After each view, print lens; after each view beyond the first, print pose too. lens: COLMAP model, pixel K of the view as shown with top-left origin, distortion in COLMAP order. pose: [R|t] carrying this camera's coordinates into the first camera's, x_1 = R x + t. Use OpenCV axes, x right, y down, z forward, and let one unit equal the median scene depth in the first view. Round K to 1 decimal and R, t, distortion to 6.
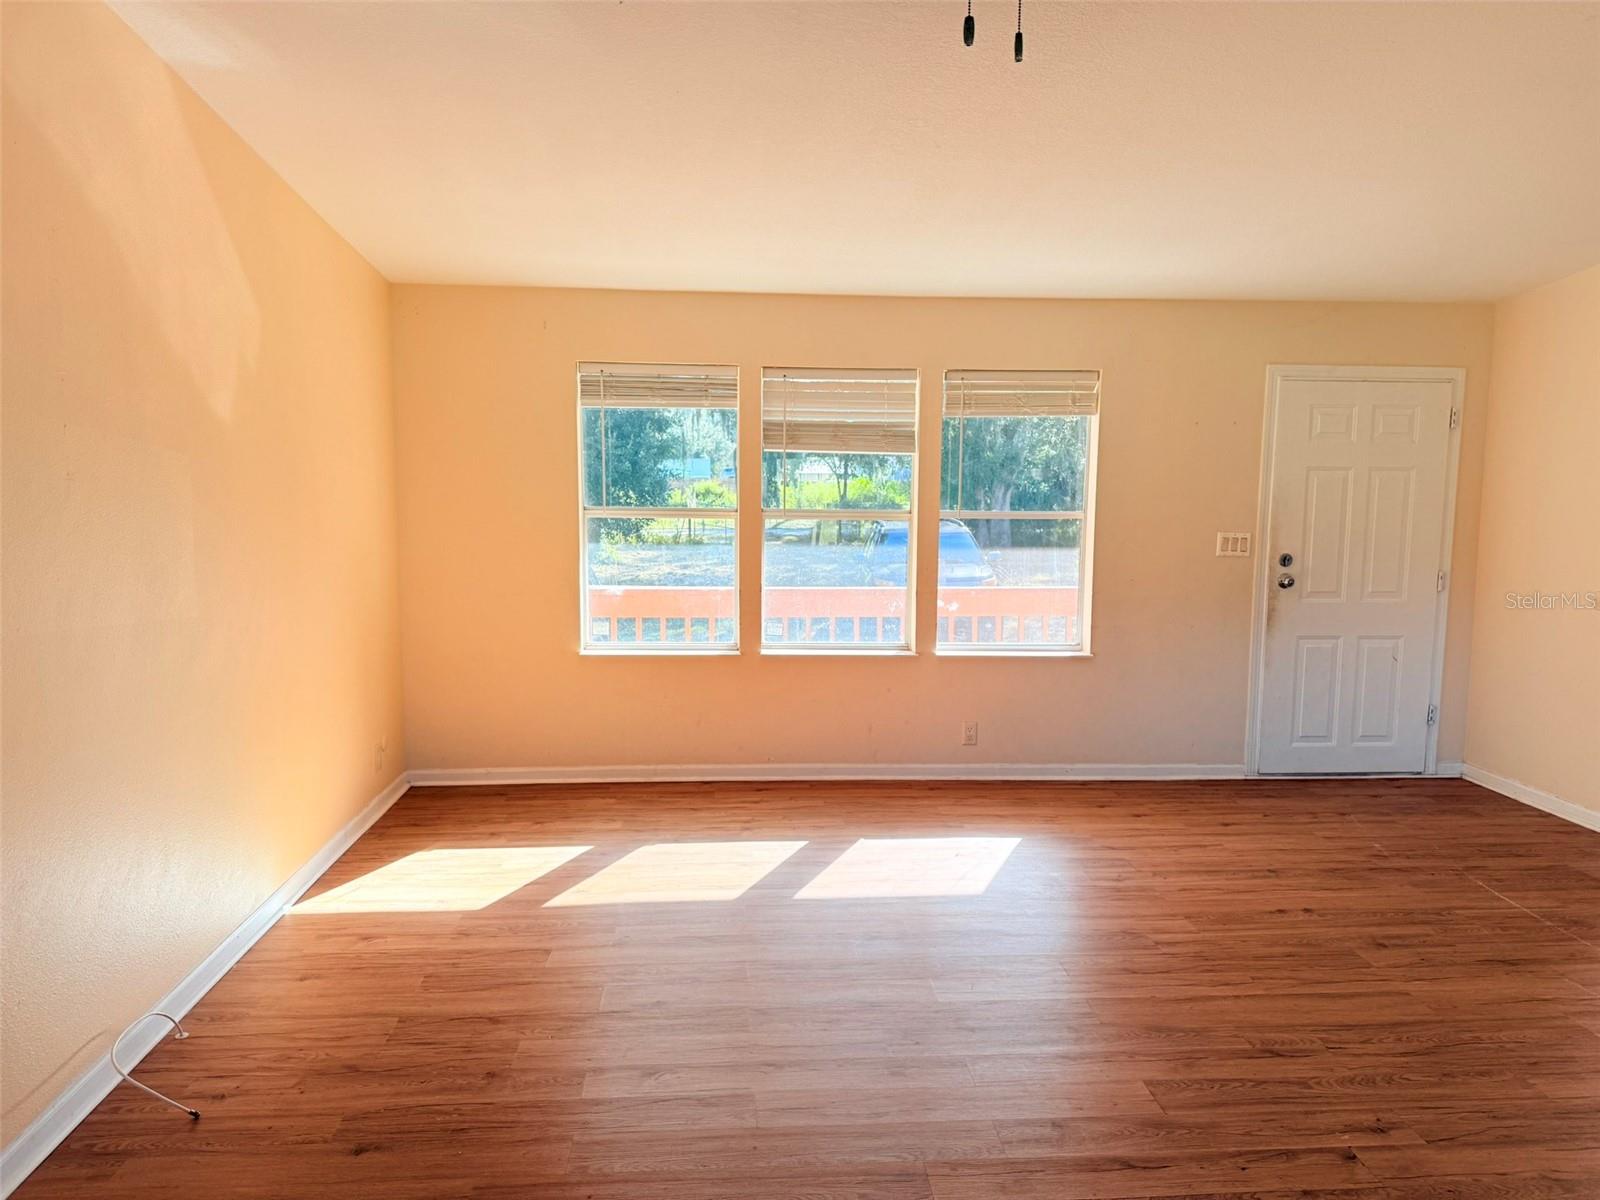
lens RADIAL K [[1141.7, 0, 773.3], [0, 1141.7, 587.3], [0, 0, 1]] dist [0.104407, -0.132666]
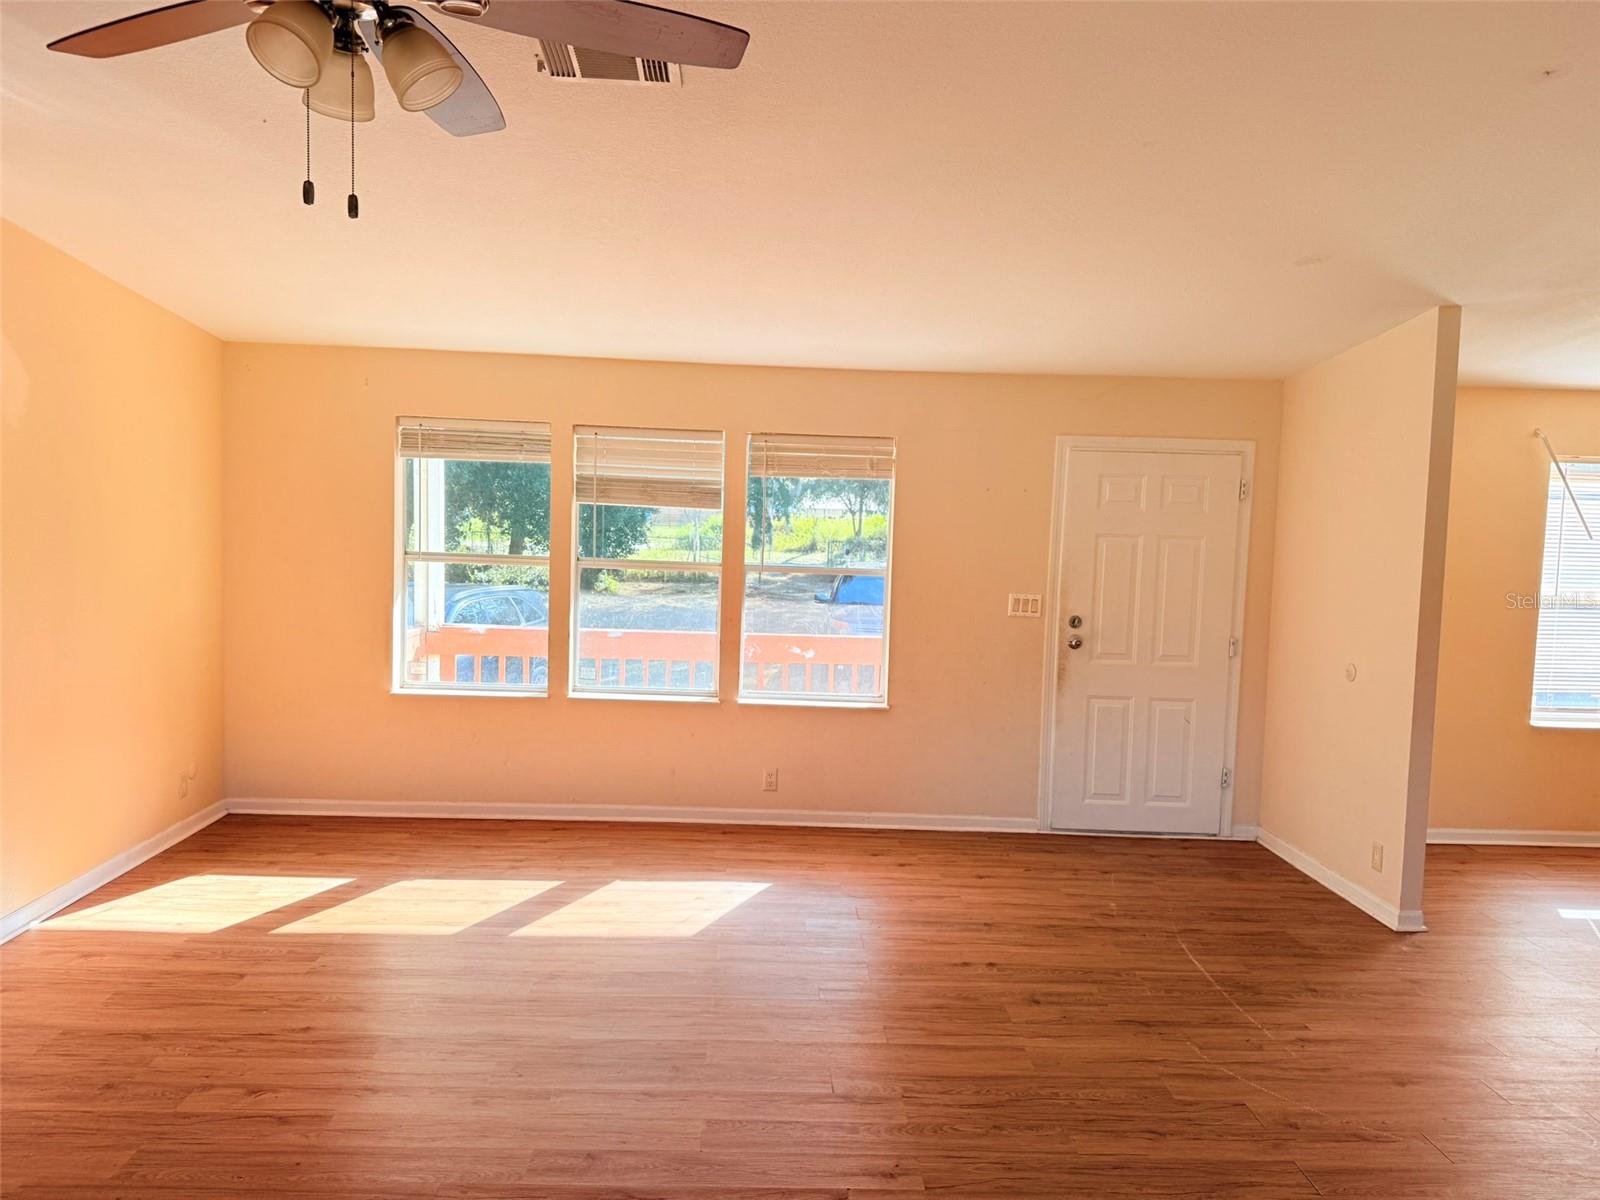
lens RADIAL K [[1145.0, 0, 778.9], [0, 1145.0, 567.3], [0, 0, 1]] dist [0.115534, -0.186709]
pose [[0.998569, 0.027138, -0.046086, 0.241695], [-0.029140, 0.998635, -0.043345, -0.021427], [0.044847, 0.044626, 0.997997, -0.048879]]
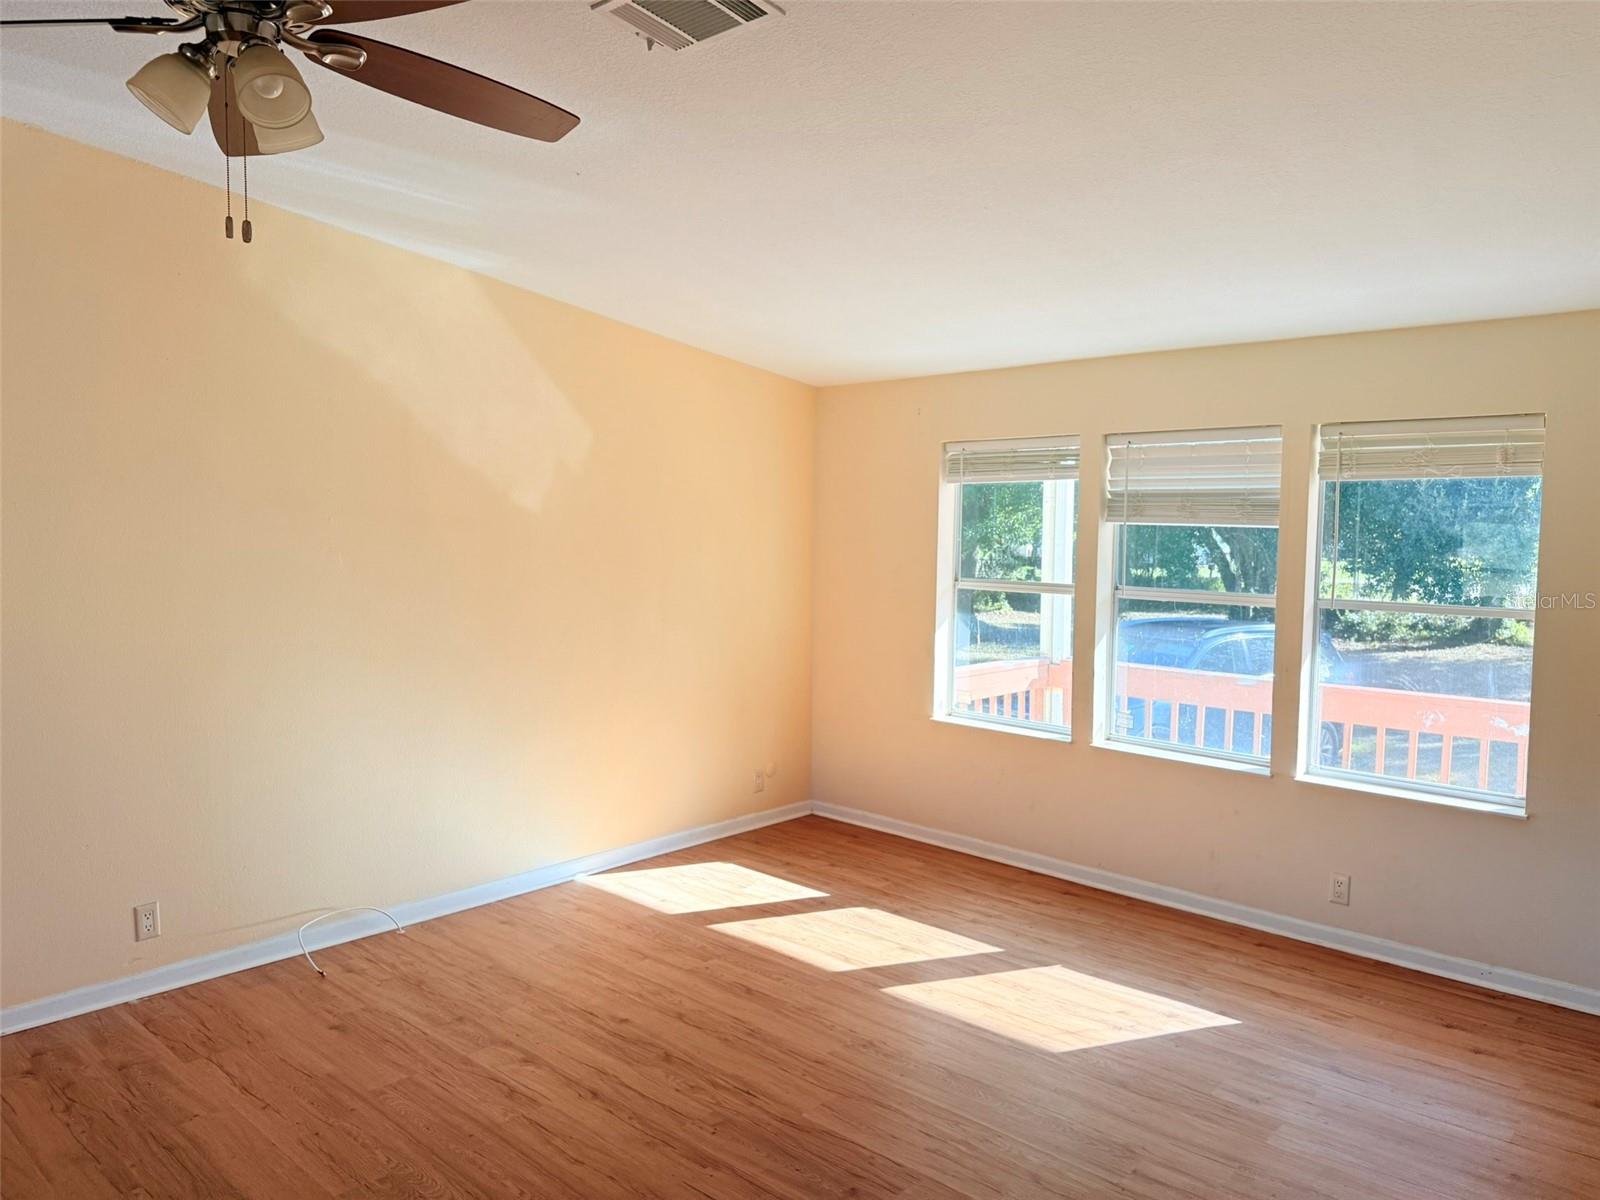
lens RADIAL K [[1133.2, 0, 798.0], [0, 1133.2, 577.2], [0, 0, 1]] dist [0.163380, -0.258225]
pose [[0.678168, 0.034614, -0.734091, 0.533148], [-0.077539, 0.996685, -0.024637, -0.036734], [0.730805, 0.073629, 0.678604, 0.208162]]
